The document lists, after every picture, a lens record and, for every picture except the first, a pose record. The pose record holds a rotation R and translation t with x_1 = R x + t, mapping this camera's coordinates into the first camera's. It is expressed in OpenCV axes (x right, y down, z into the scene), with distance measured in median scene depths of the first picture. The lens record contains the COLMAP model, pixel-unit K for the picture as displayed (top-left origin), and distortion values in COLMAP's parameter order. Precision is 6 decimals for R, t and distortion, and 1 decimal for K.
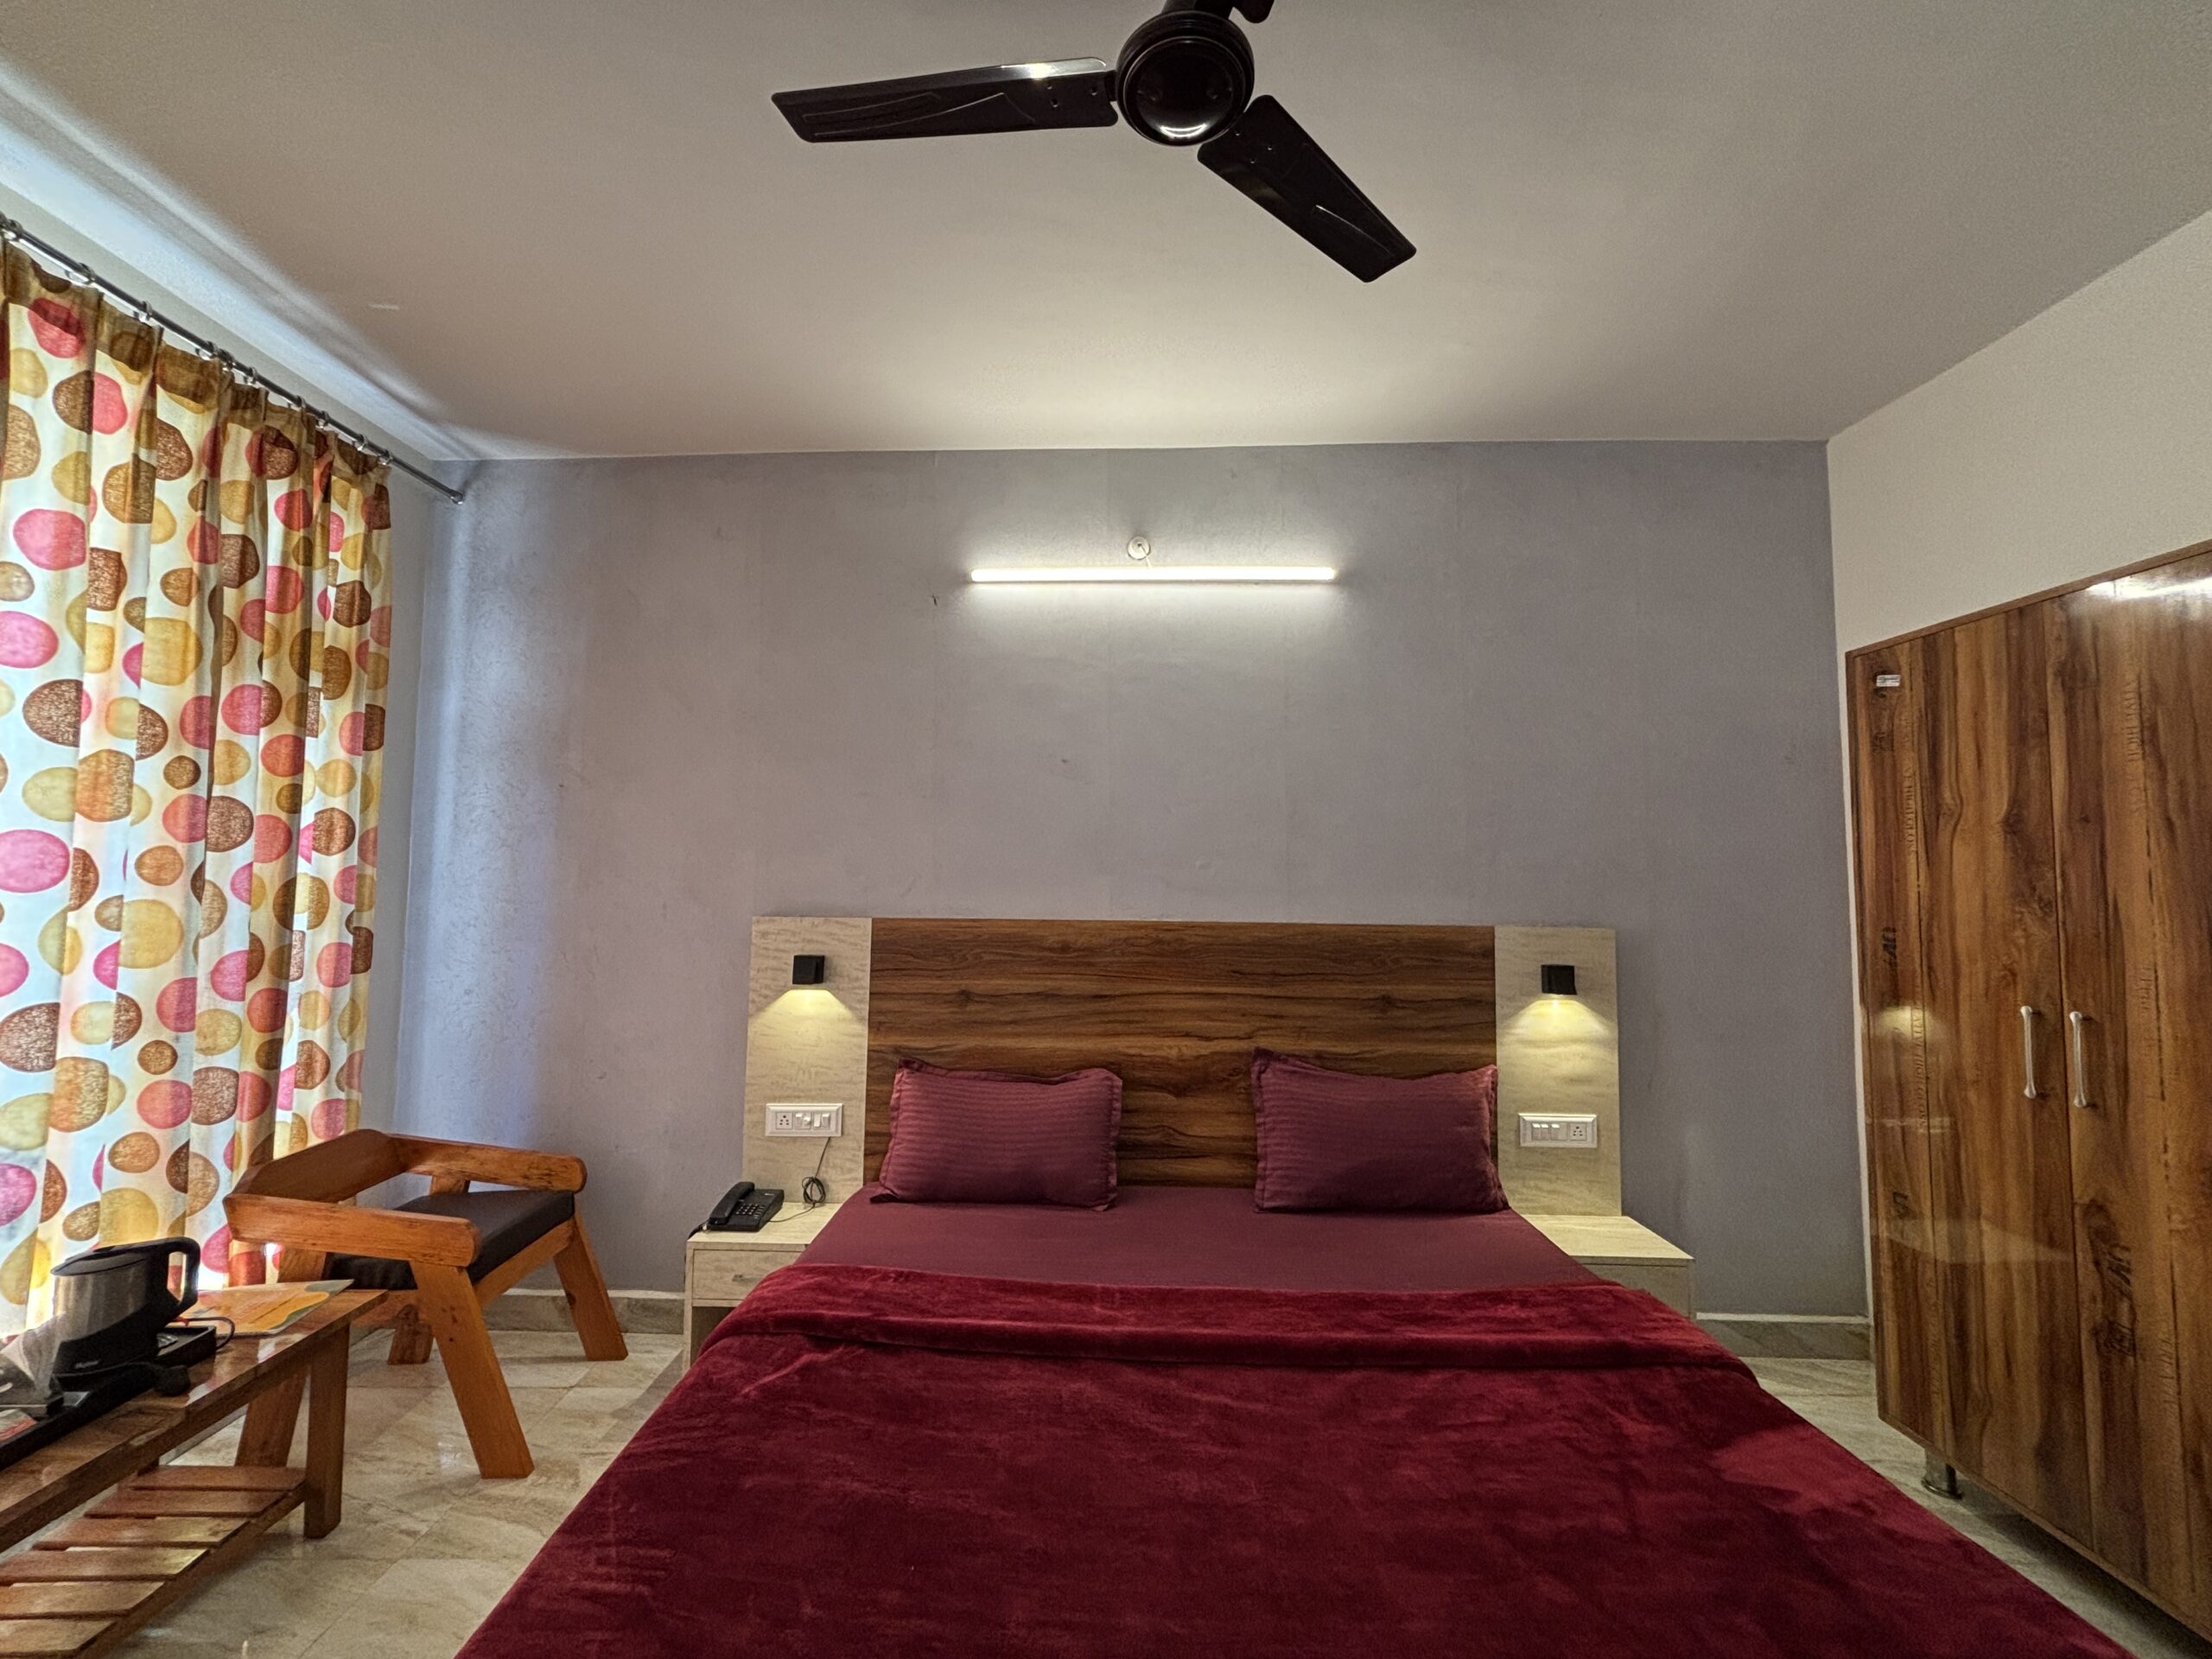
lens RADIAL K [[885.5, 0, 1099.3], [0, 885.5, 825.9], [0, 0, 1]] dist [0.000581, -0.001218]
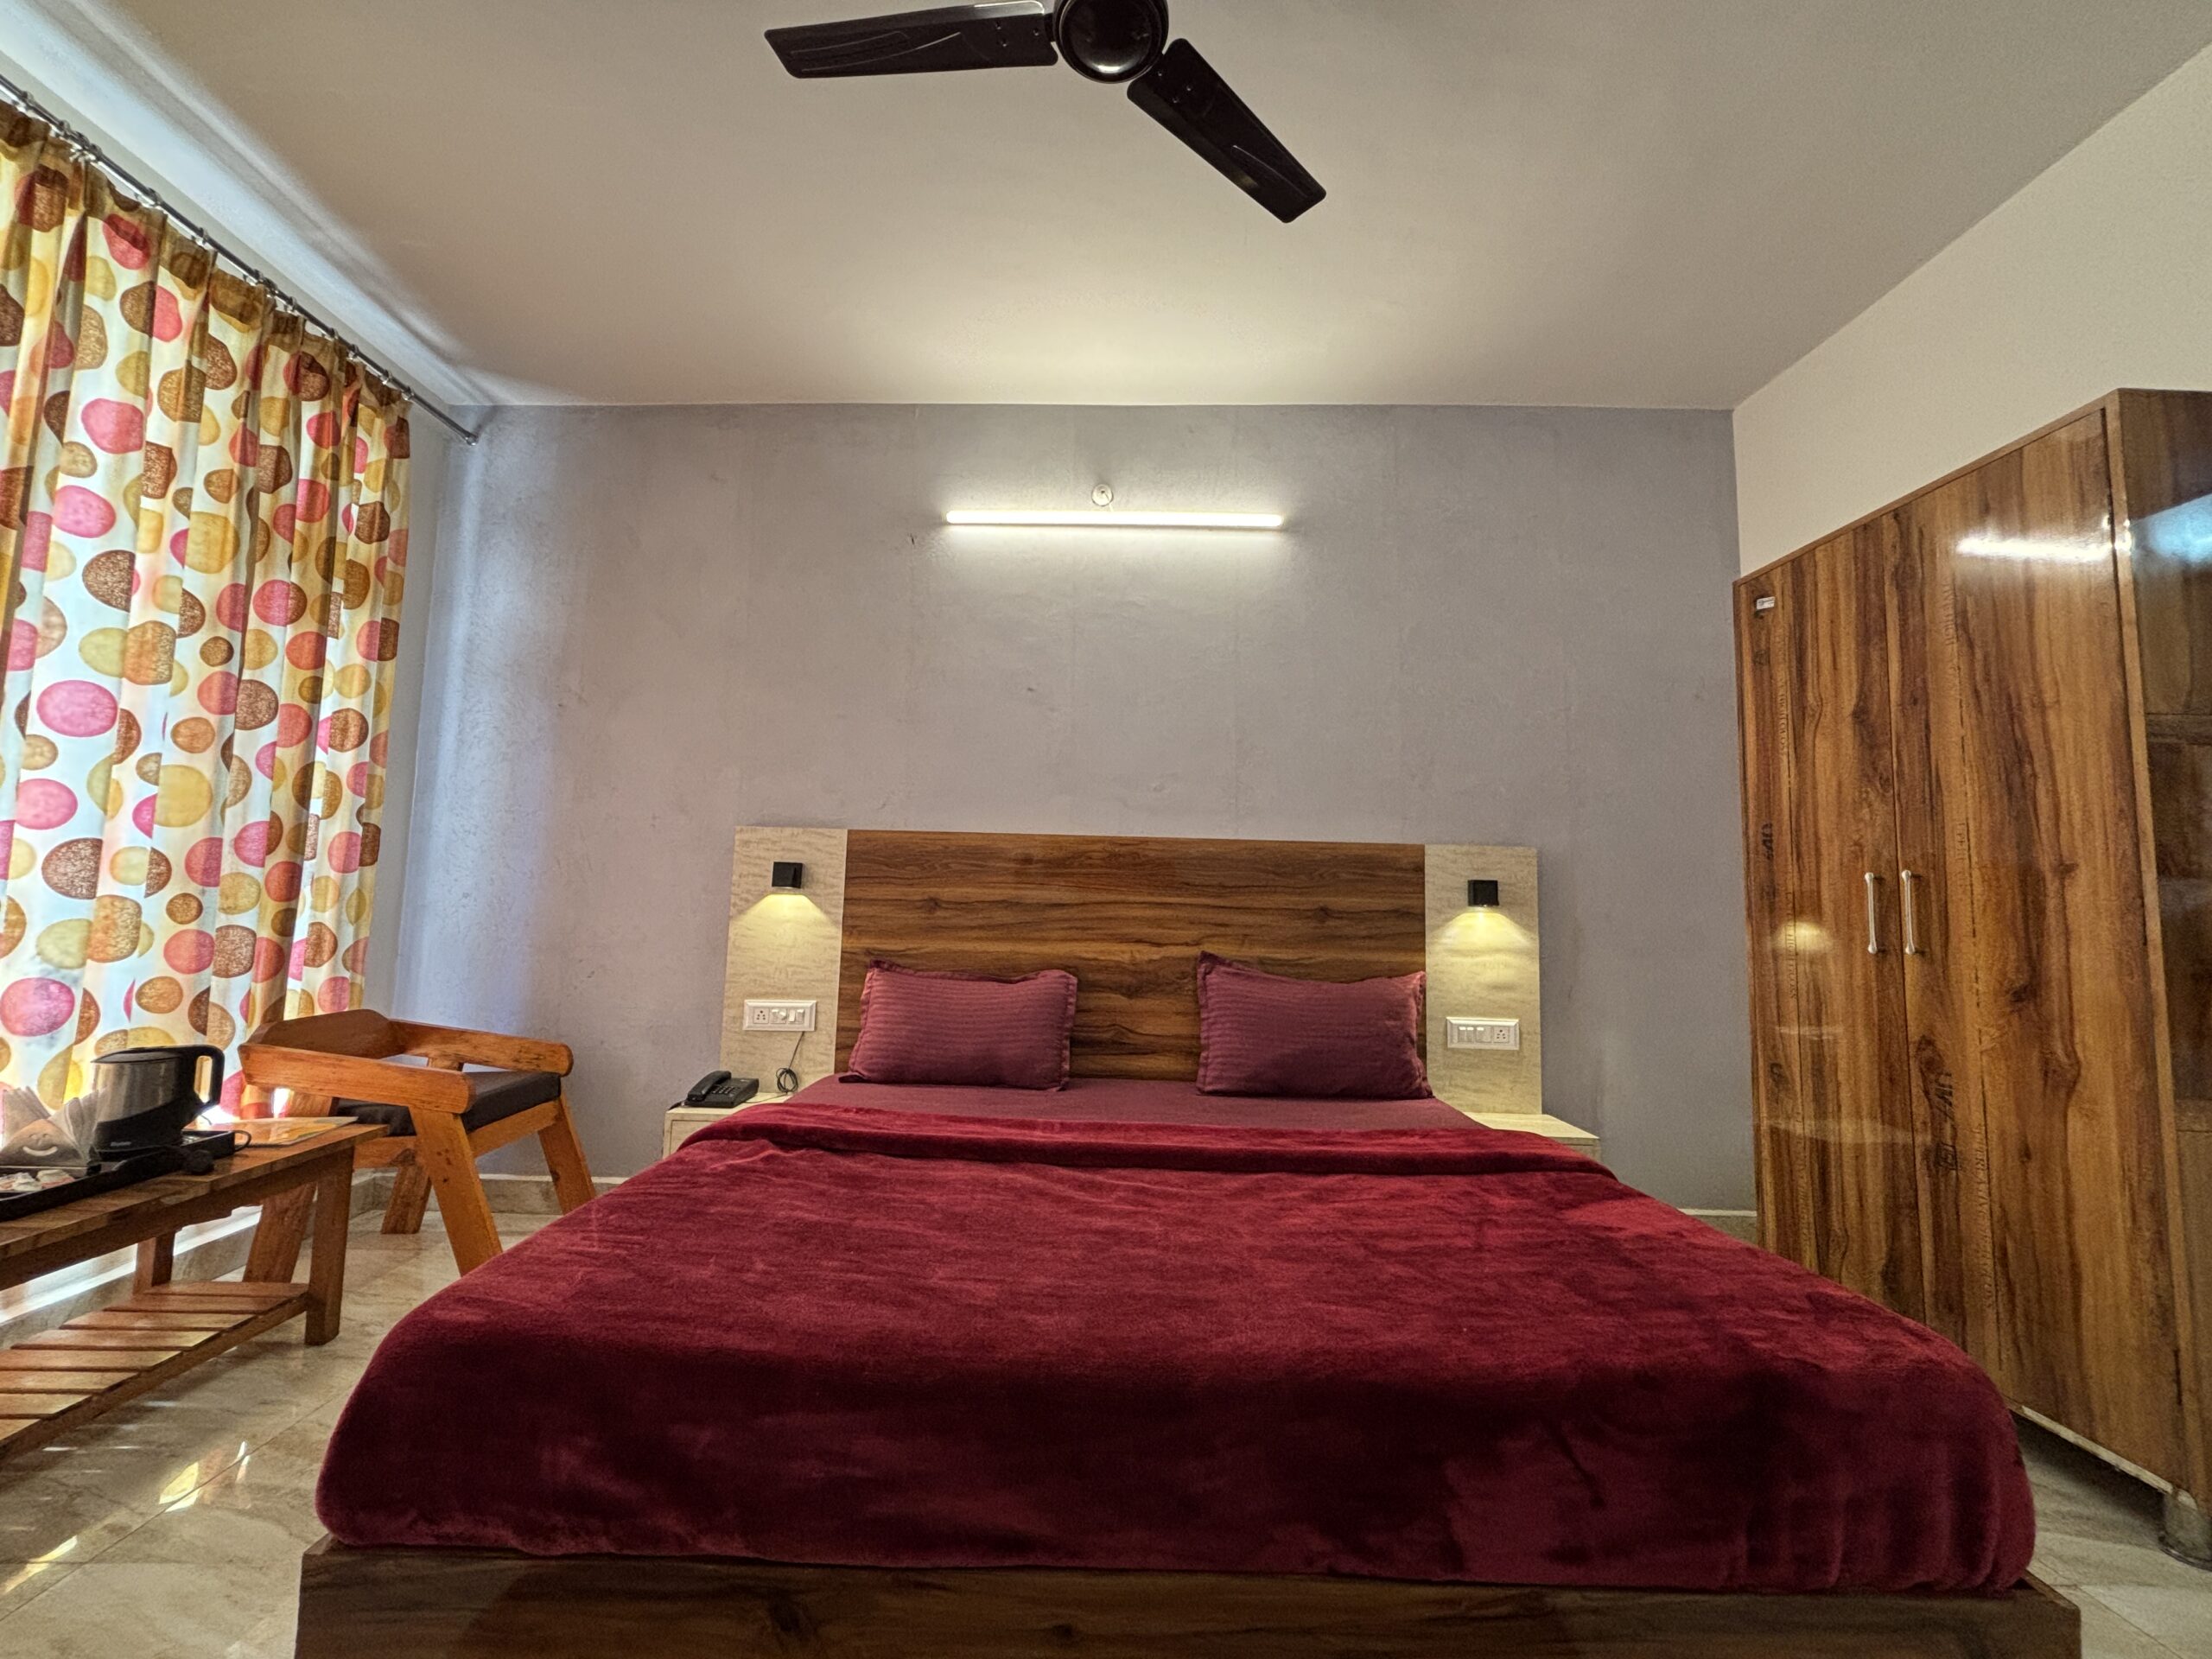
lens RADIAL K [[883.7, 0, 1100.4], [0, 883.7, 824.9], [0, 0, 1]] dist [-0.000785, -0.000966]
pose [[0.999851, 0.014424, 0.009519, 0.045791], [-0.014173, 0.999563, -0.025932, 0.143730], [-0.009889, 0.025793, 0.999618, -0.086186]]
